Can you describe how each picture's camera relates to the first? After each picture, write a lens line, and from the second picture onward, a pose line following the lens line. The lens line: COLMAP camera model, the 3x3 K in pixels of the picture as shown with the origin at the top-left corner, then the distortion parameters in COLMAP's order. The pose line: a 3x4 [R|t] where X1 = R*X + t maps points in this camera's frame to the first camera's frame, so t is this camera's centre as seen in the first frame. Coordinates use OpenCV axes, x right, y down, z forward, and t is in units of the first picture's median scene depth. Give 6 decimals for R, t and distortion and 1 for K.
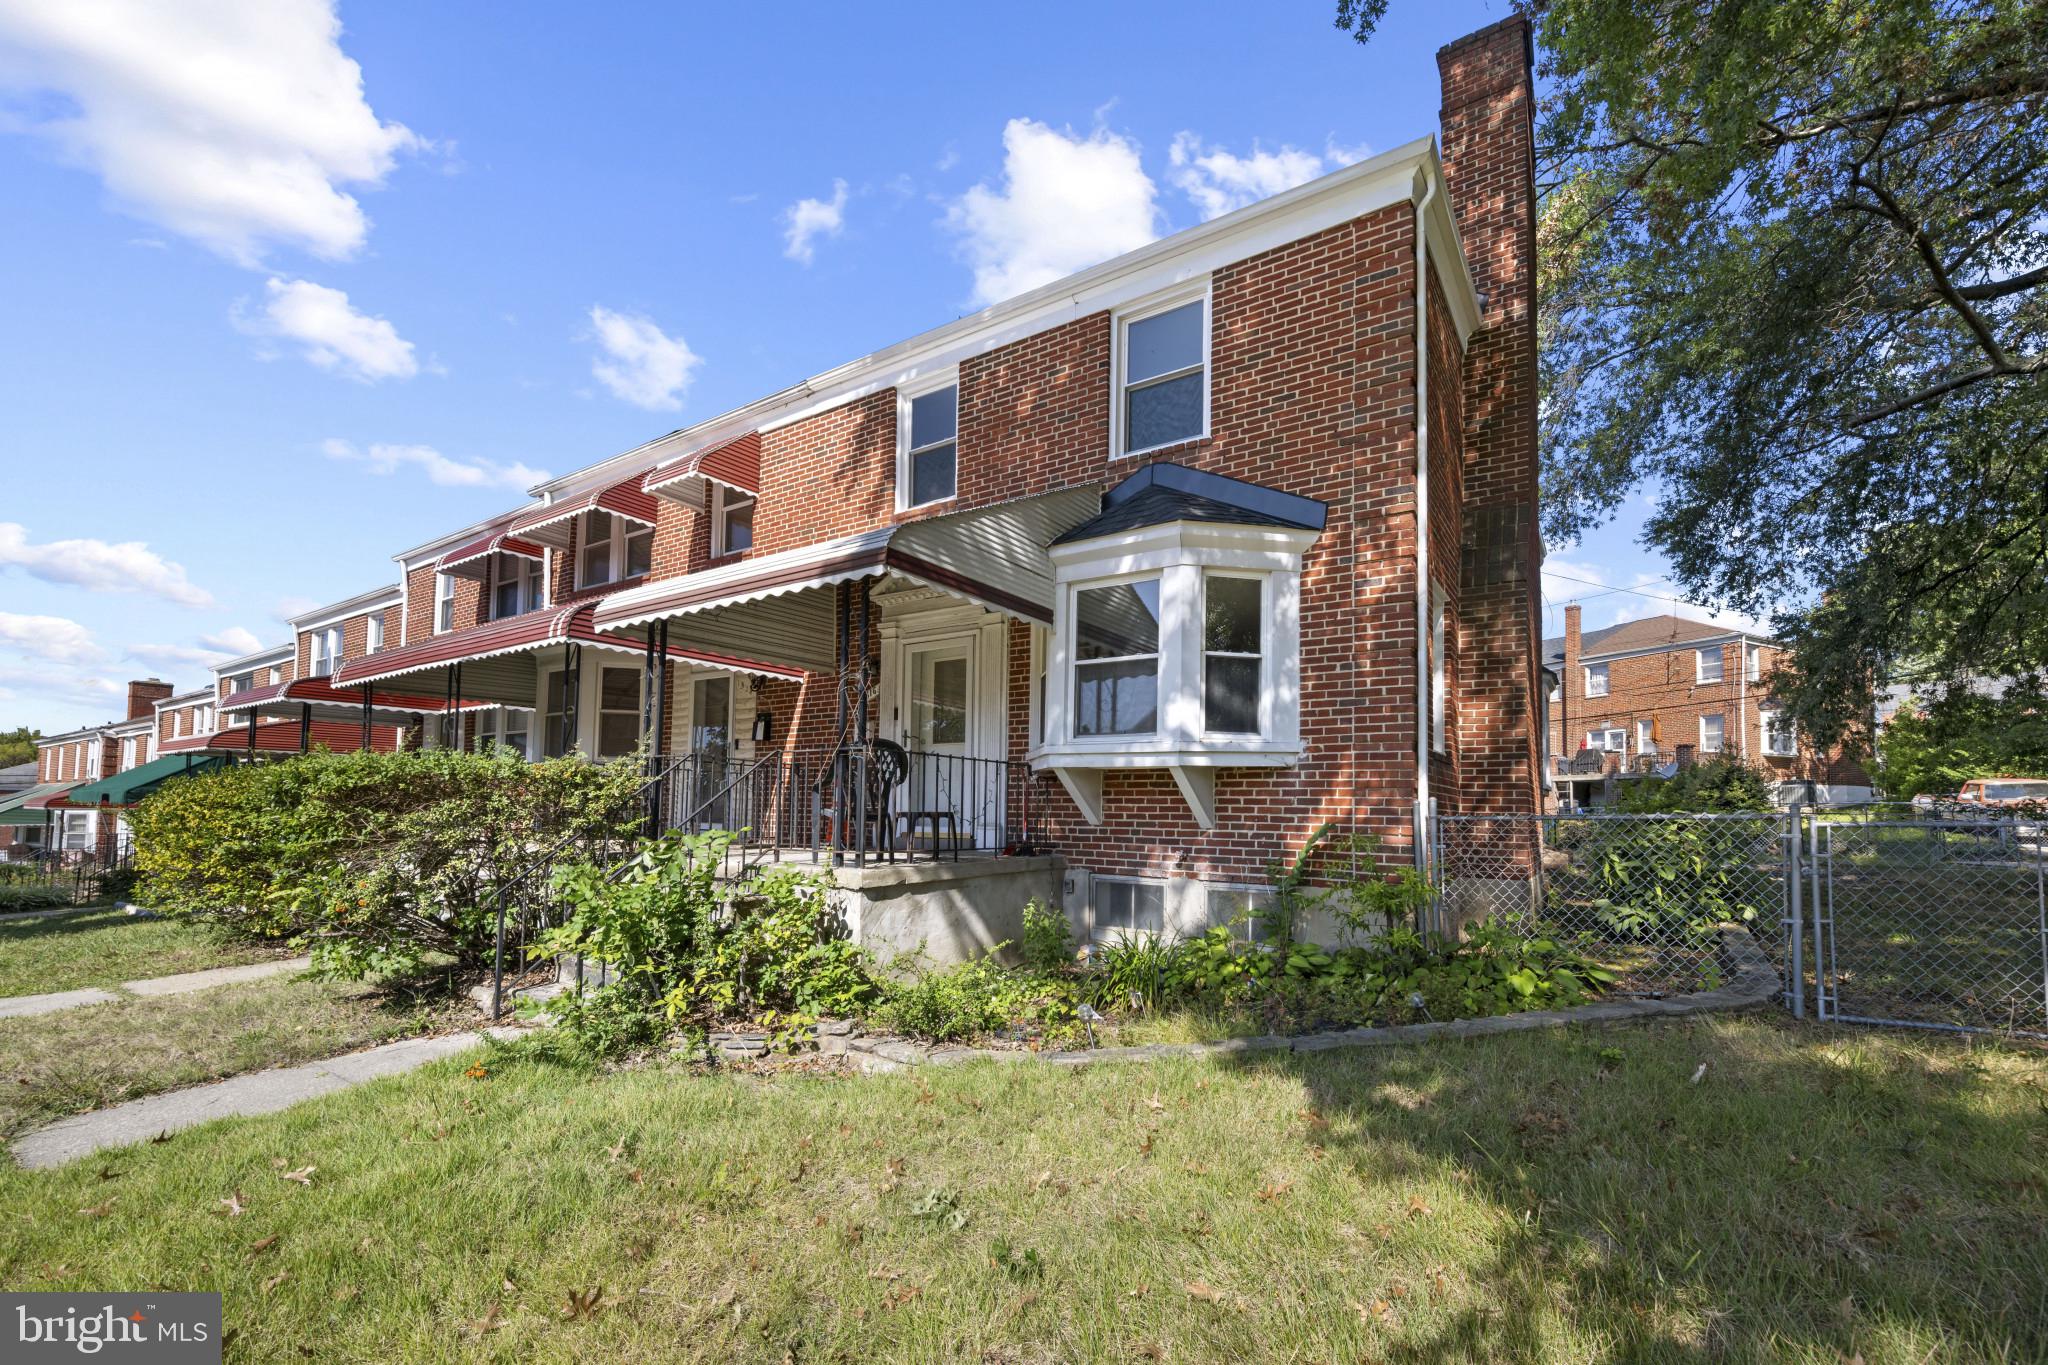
lens RADIAL K [[816.5, 0, 1028.9], [0, 816.5, 774.1], [0, 0, 1]] dist [-0.000677, 0.000010]
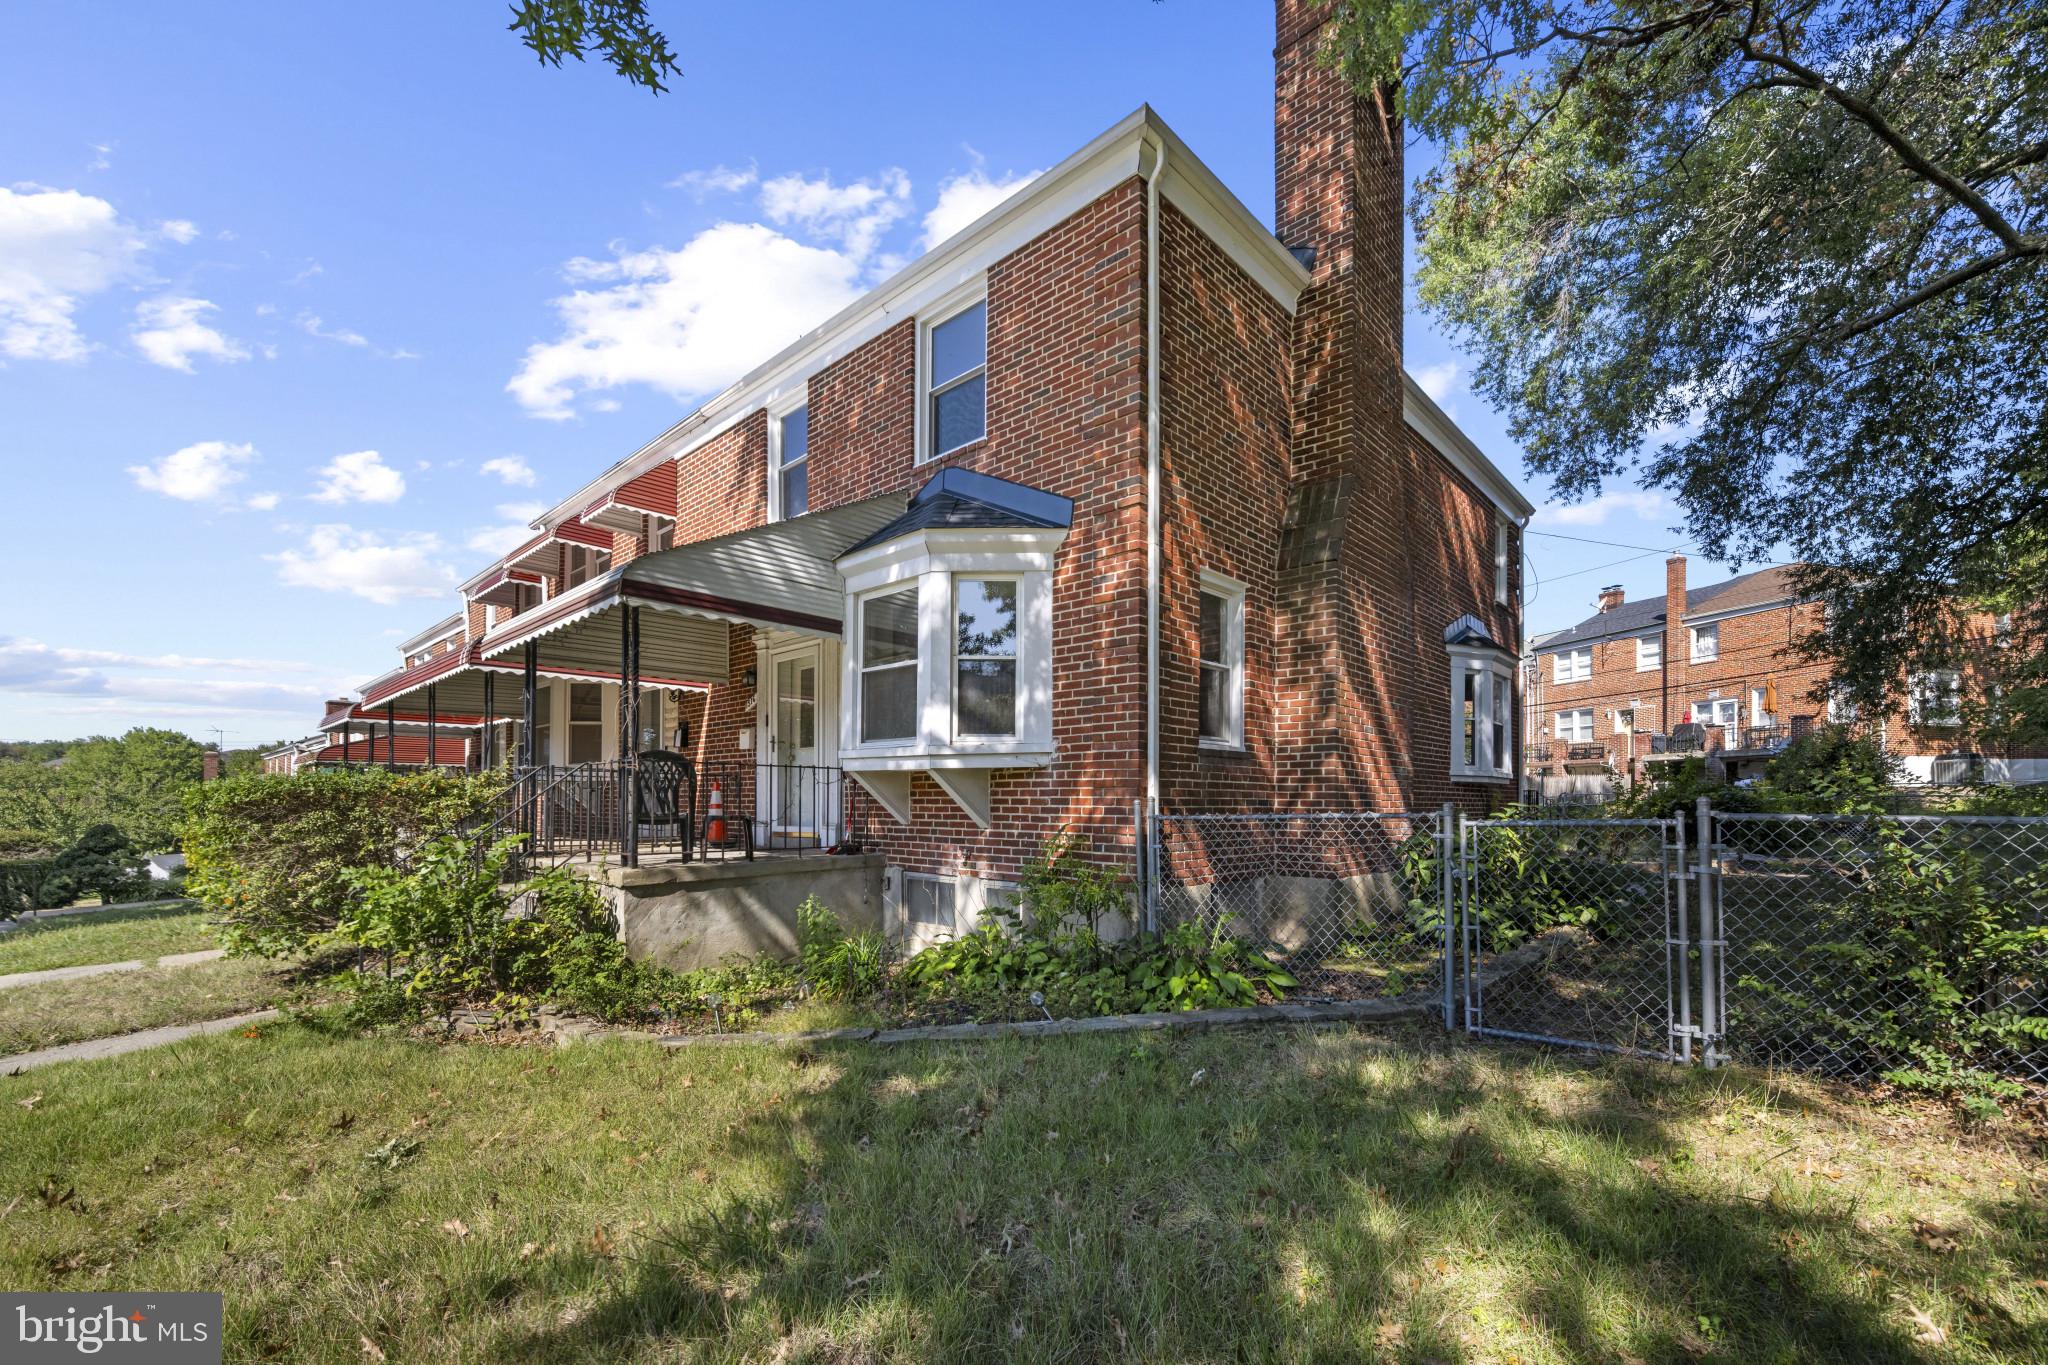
lens RADIAL K [[833.8, 0, 1020.7], [0, 833.8, 793.2], [0, 0, 1]] dist [-0.000257, -0.000313]
pose [[0.983284, -0.016208, -0.181356, 0.462356], [0.023046, 0.999098, 0.035661, -0.013556], [0.180615, -0.039244, 0.982771, -0.016721]]
